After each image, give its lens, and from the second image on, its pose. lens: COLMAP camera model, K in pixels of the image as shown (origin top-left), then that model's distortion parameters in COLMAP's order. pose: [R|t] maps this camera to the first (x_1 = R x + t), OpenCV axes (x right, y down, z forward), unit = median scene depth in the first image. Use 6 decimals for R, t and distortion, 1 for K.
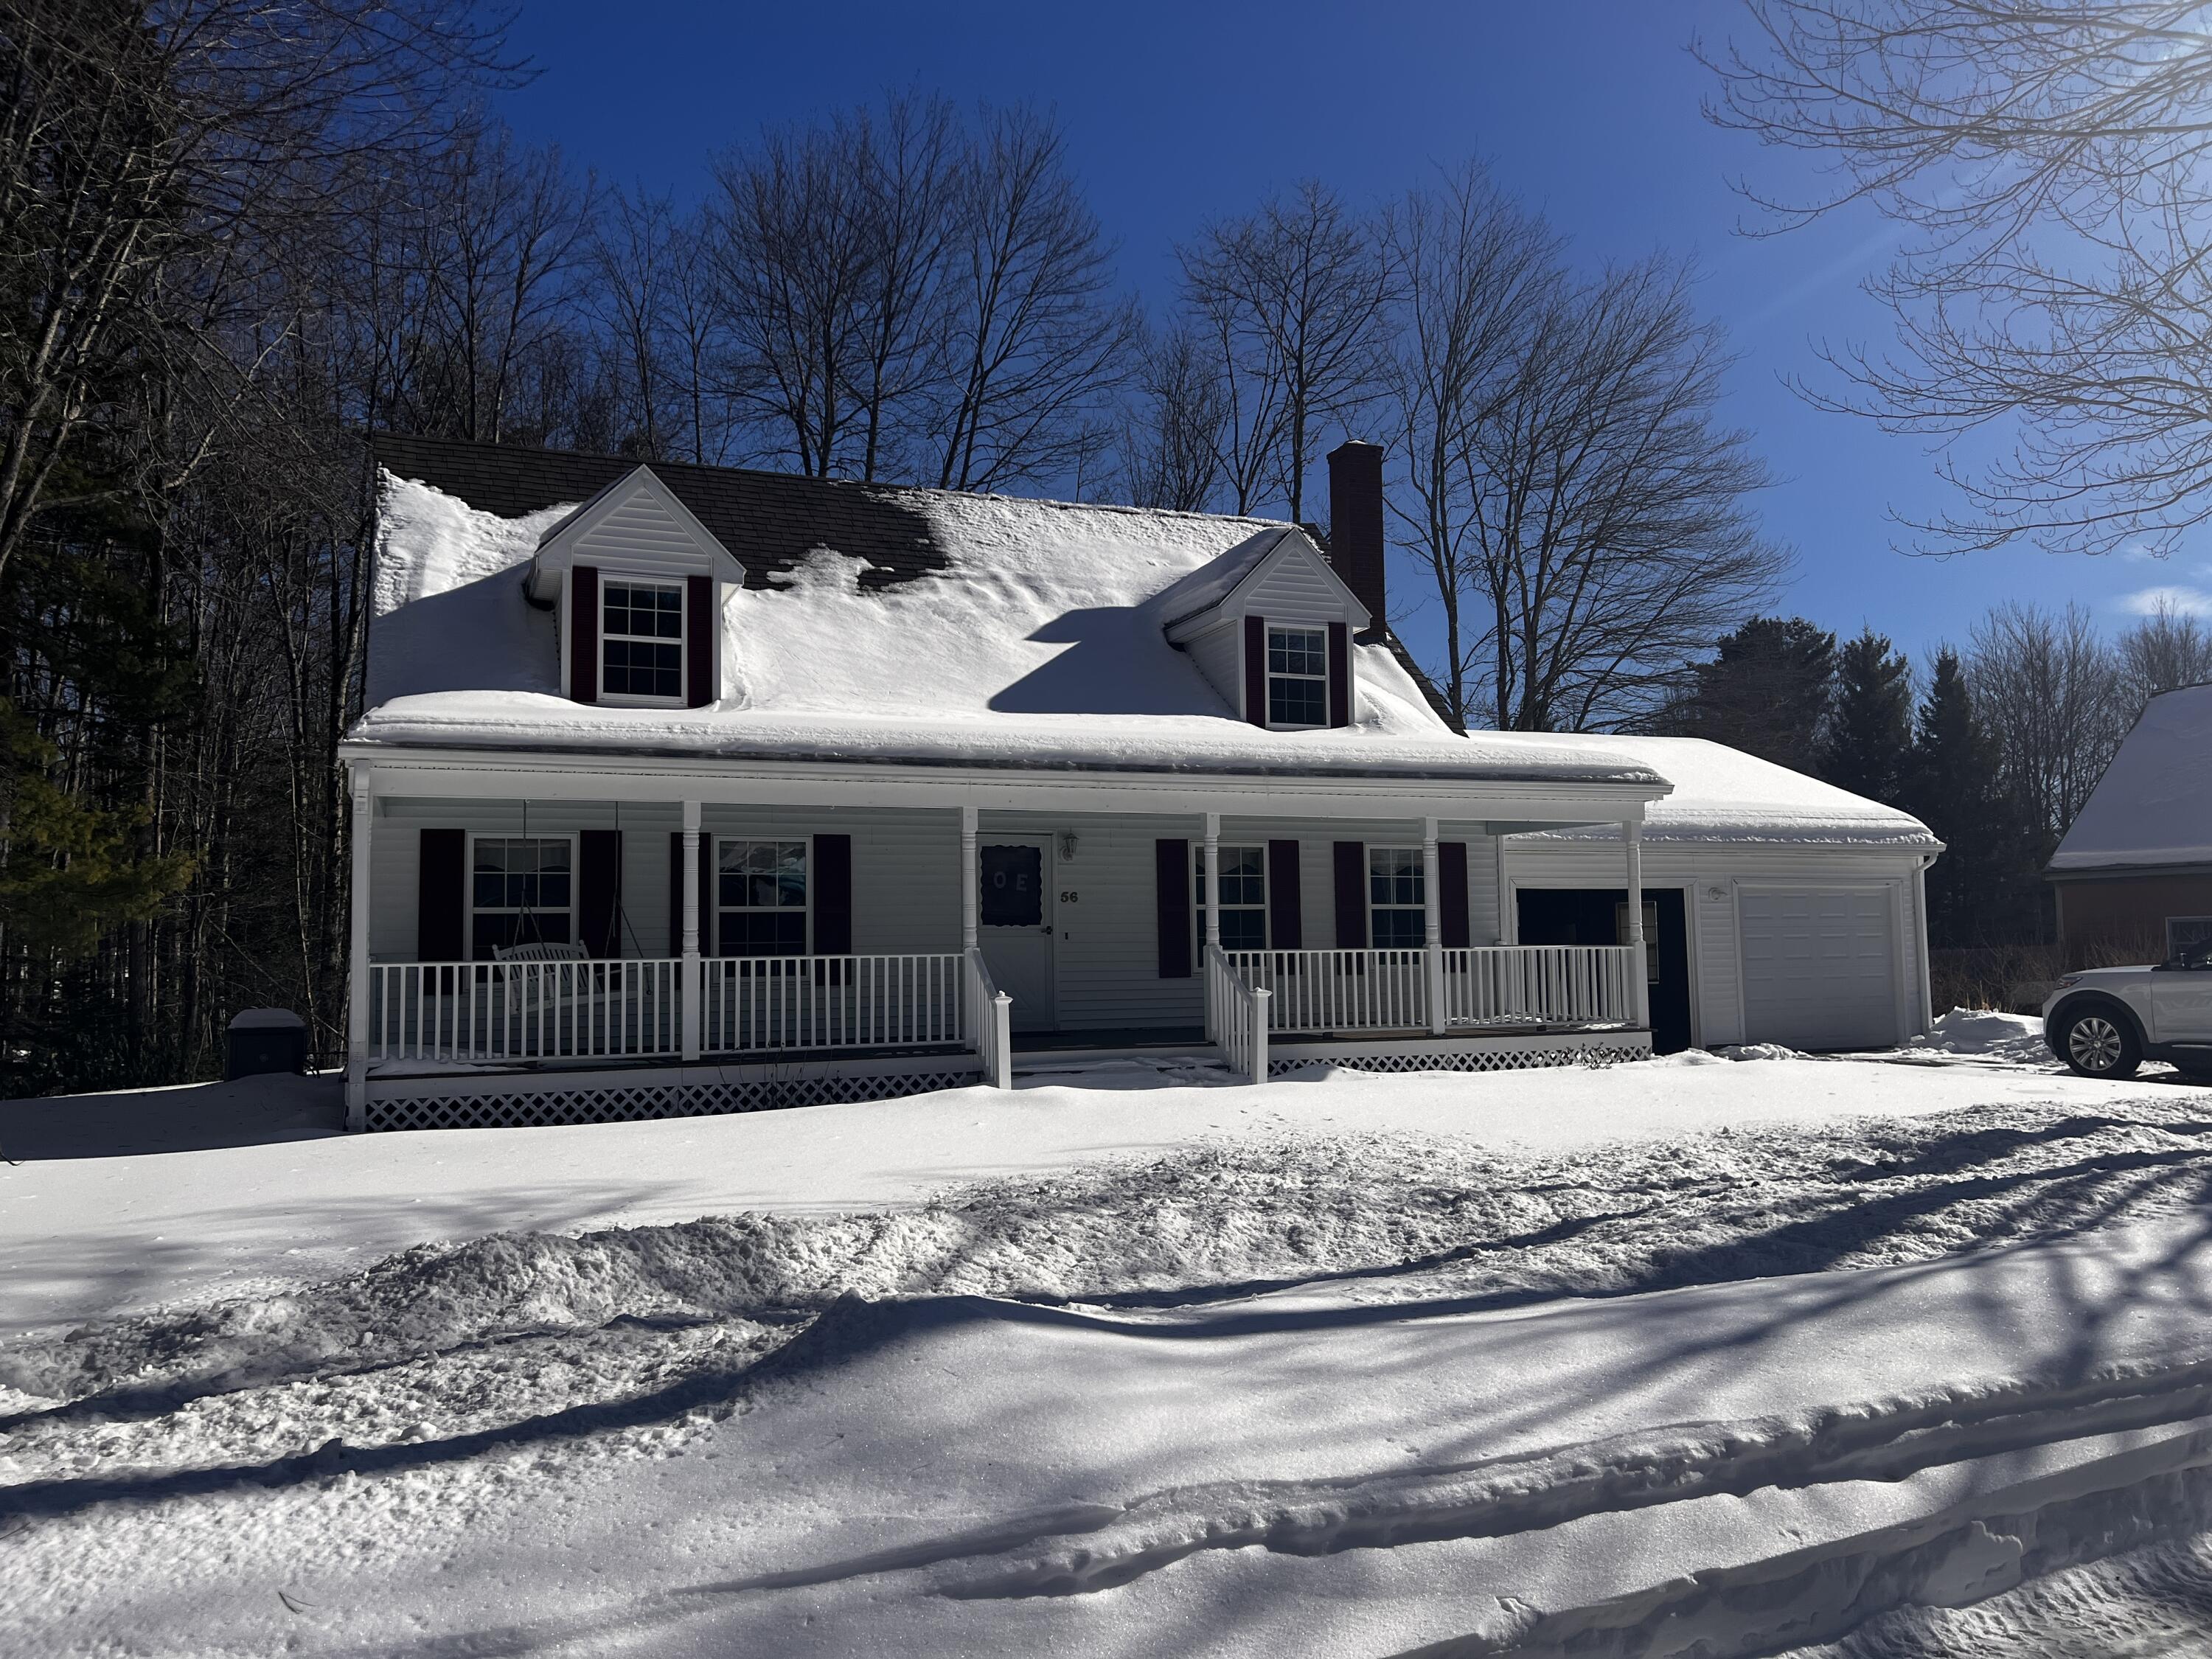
lens RADIAL K [[1651.9, 0, 1076.6], [0, 1651.9, 868.3], [0, 0, 1]] dist [0.037188, -0.002348]
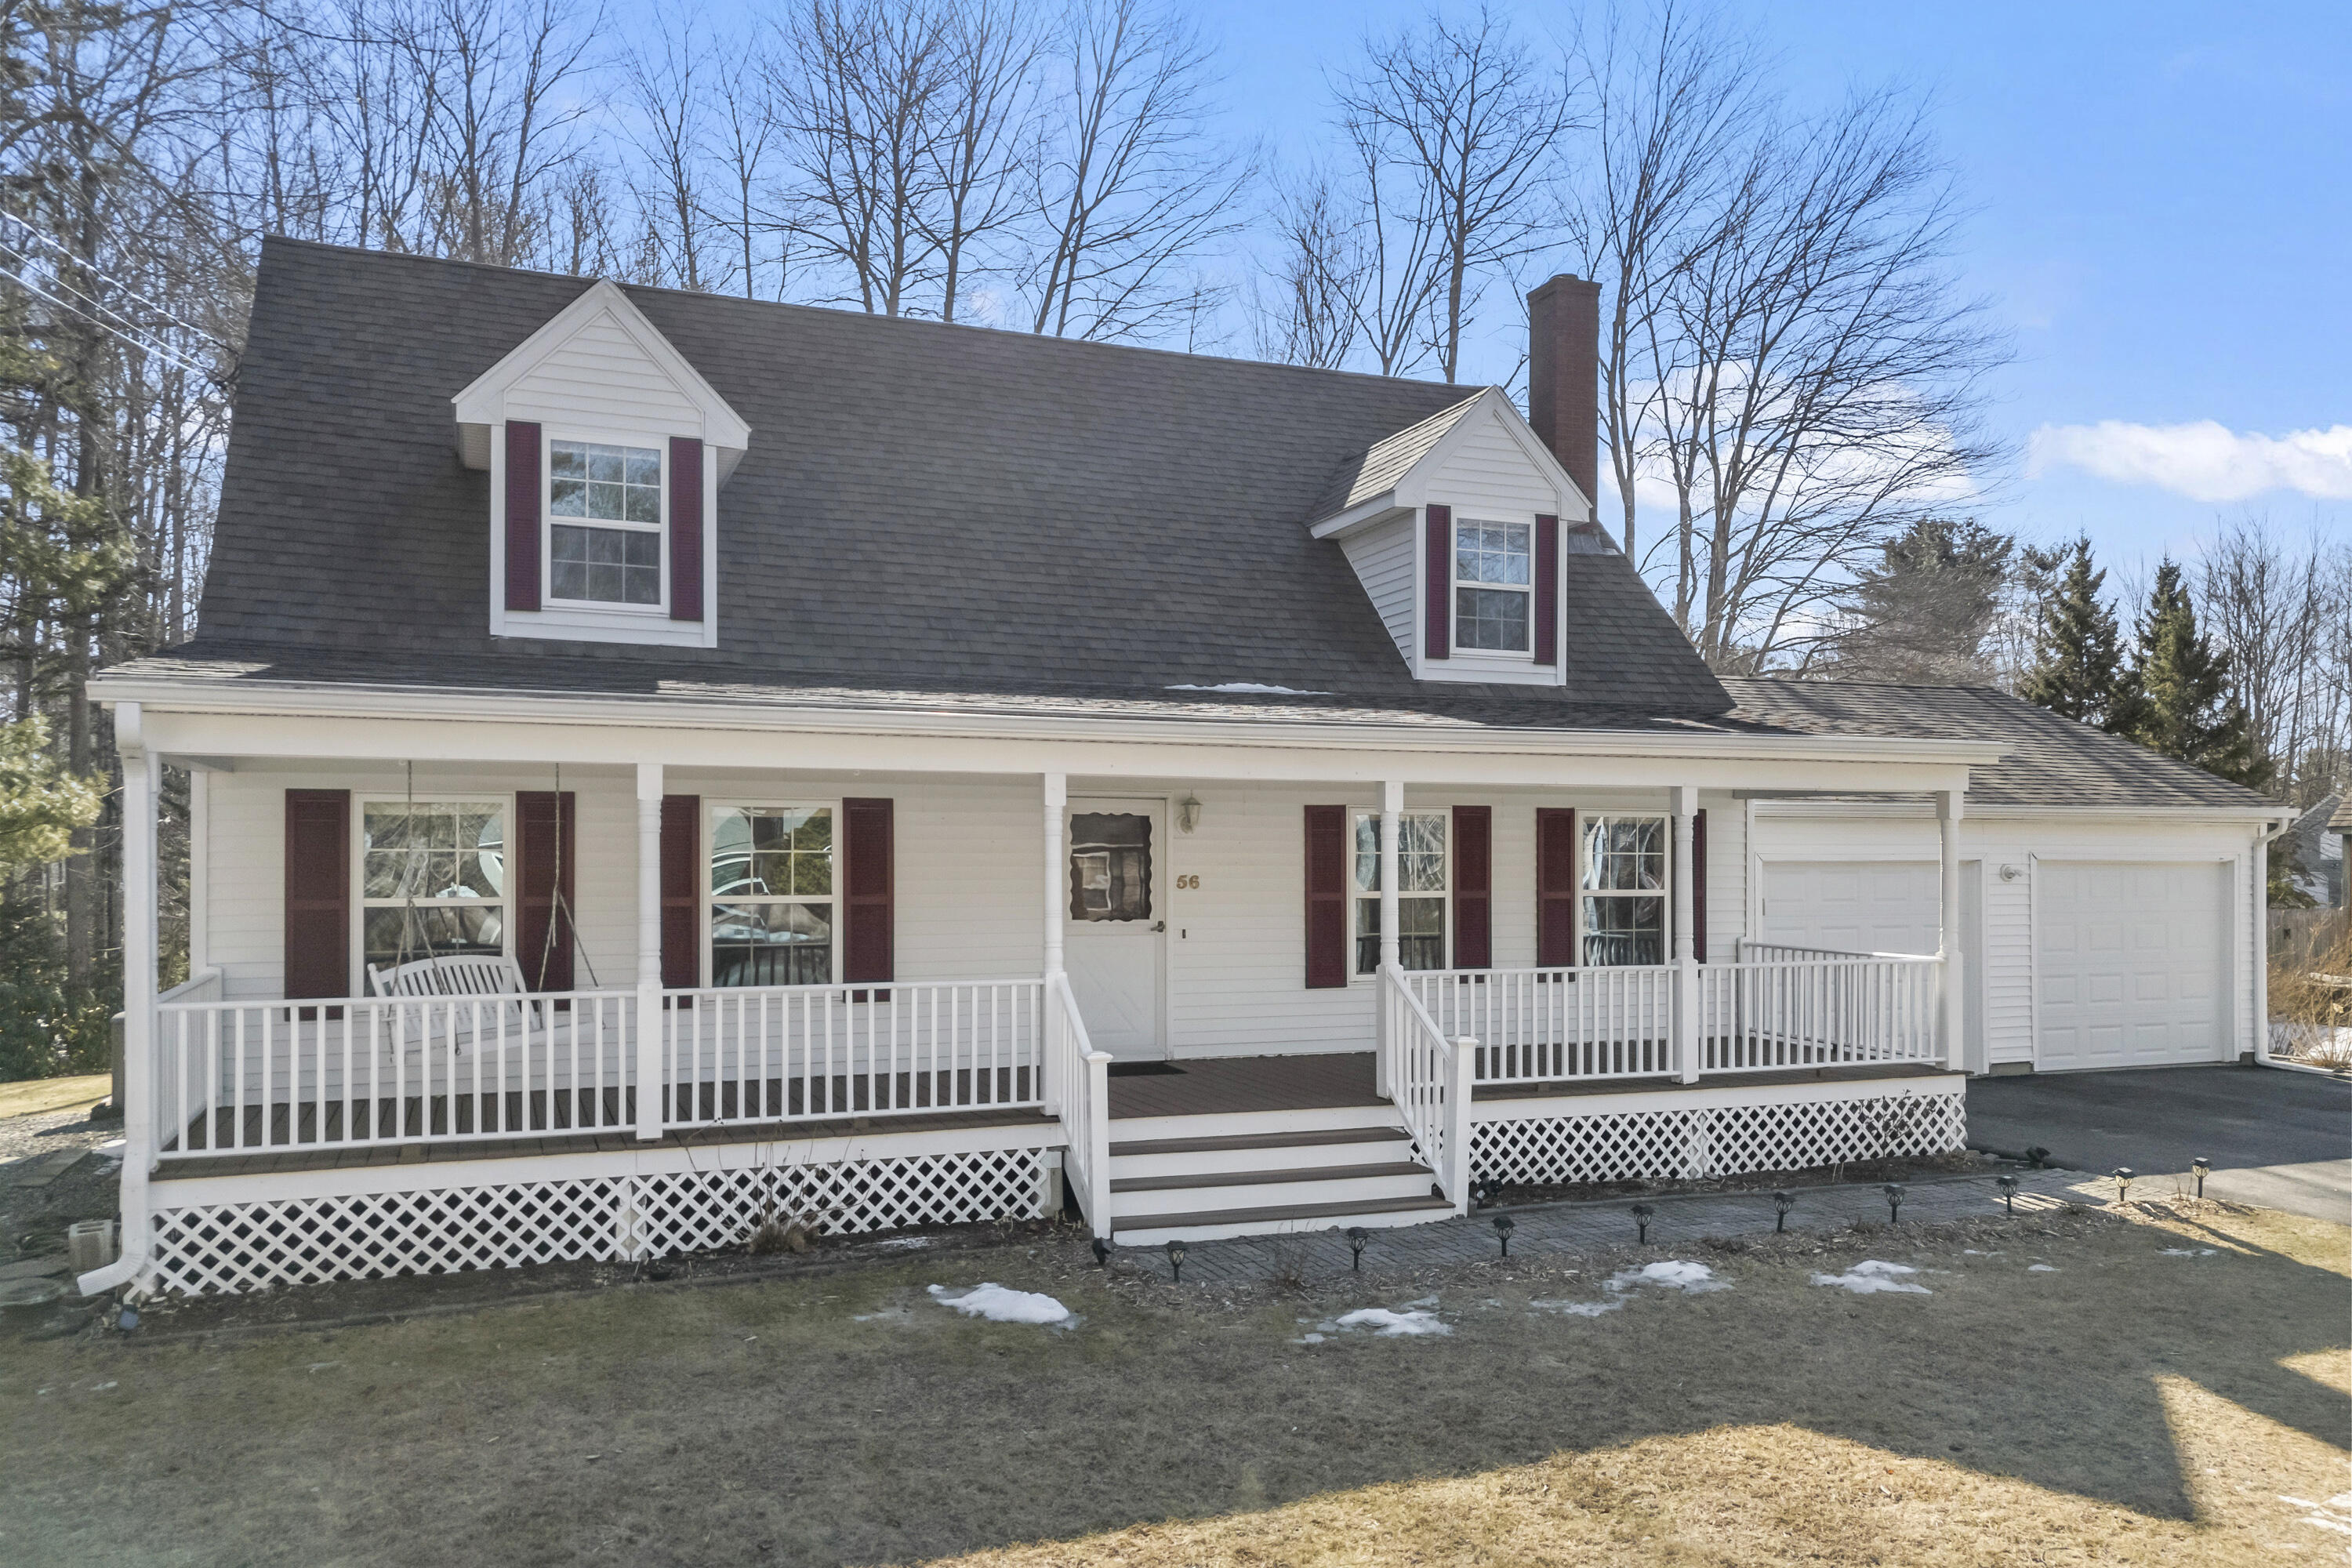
lens RADIAL K [[1703.9, 0, 1140.7], [0, 1703.9, 868.9], [0, 0, 1]] dist [0.037381, 0.002866]
pose [[0.999700, 0.016712, -0.017927, -0.006093], [-0.015668, 0.998259, 0.056862, -0.015535], [0.018846, -0.056564, 0.998221, 0.112588]]
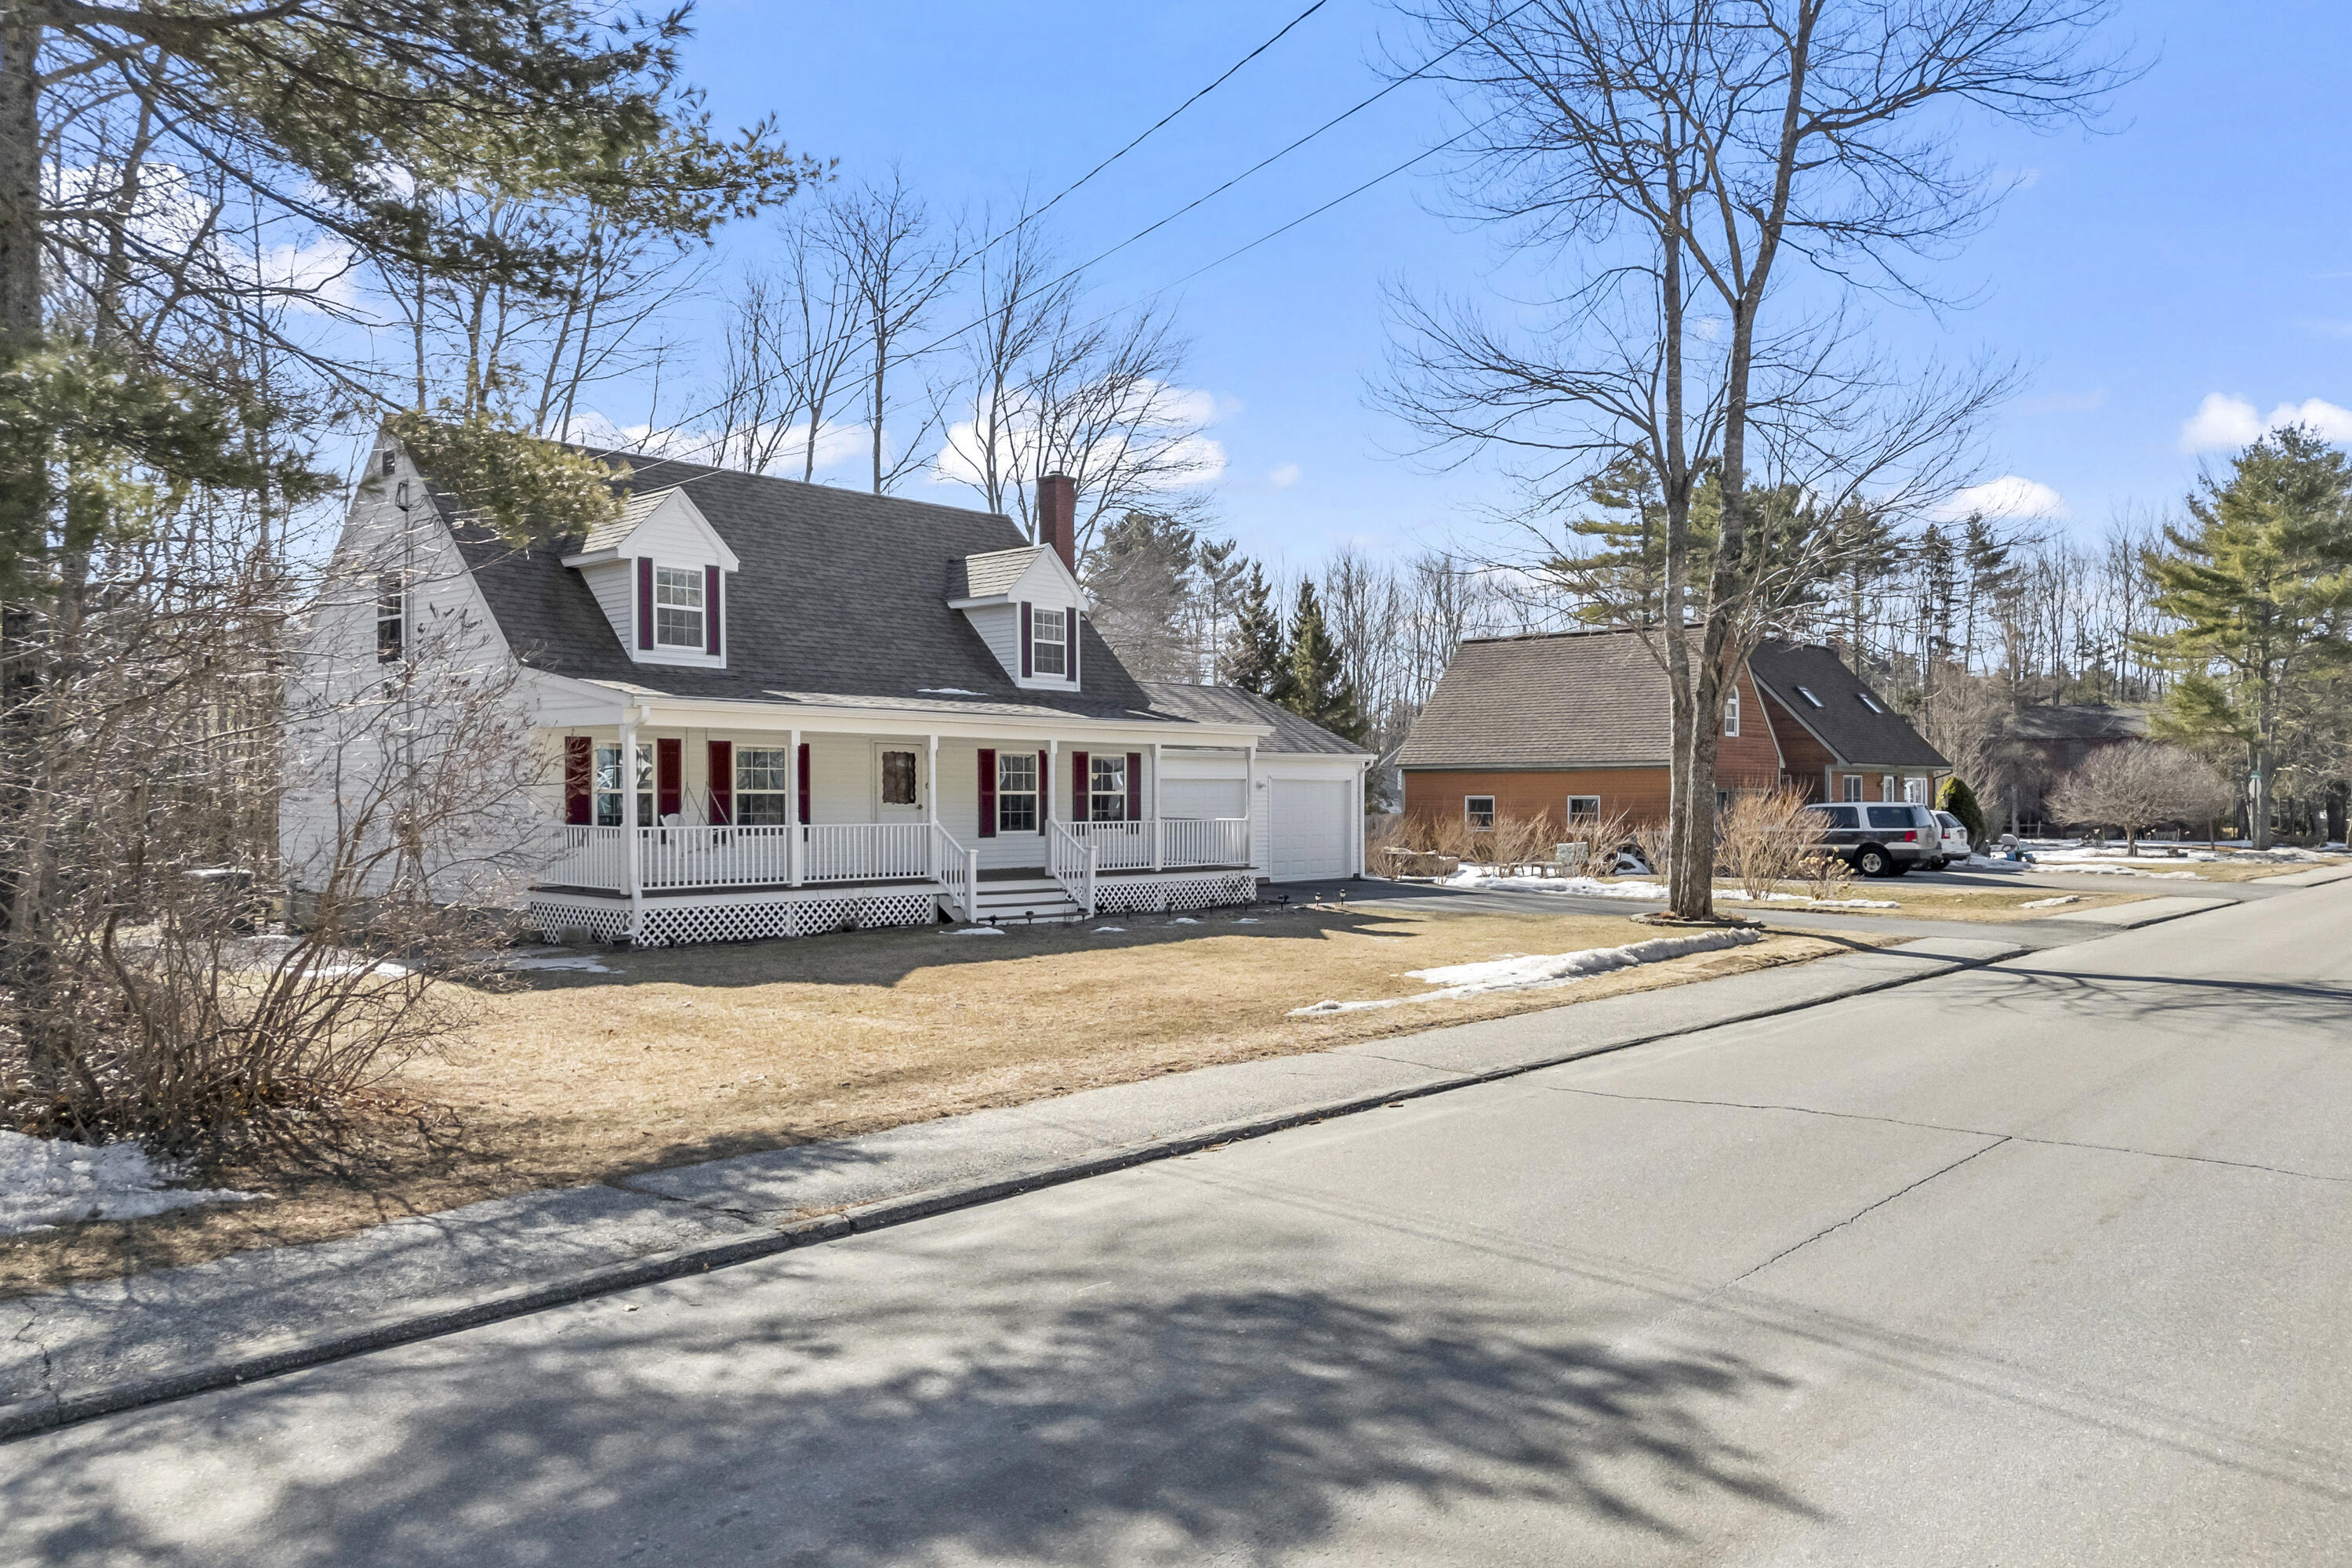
lens RADIAL K [[1799.2, 0, 1179.6], [0, 1799.2, 790.3], [0, 0, 1]] dist [0.006448, 0.003767]
pose [[0.898231, 0.018140, 0.439148, -0.260109], [-0.037178, 0.998703, 0.034790, -0.022078], [-0.437948, -0.047576, 0.897741, -0.298439]]
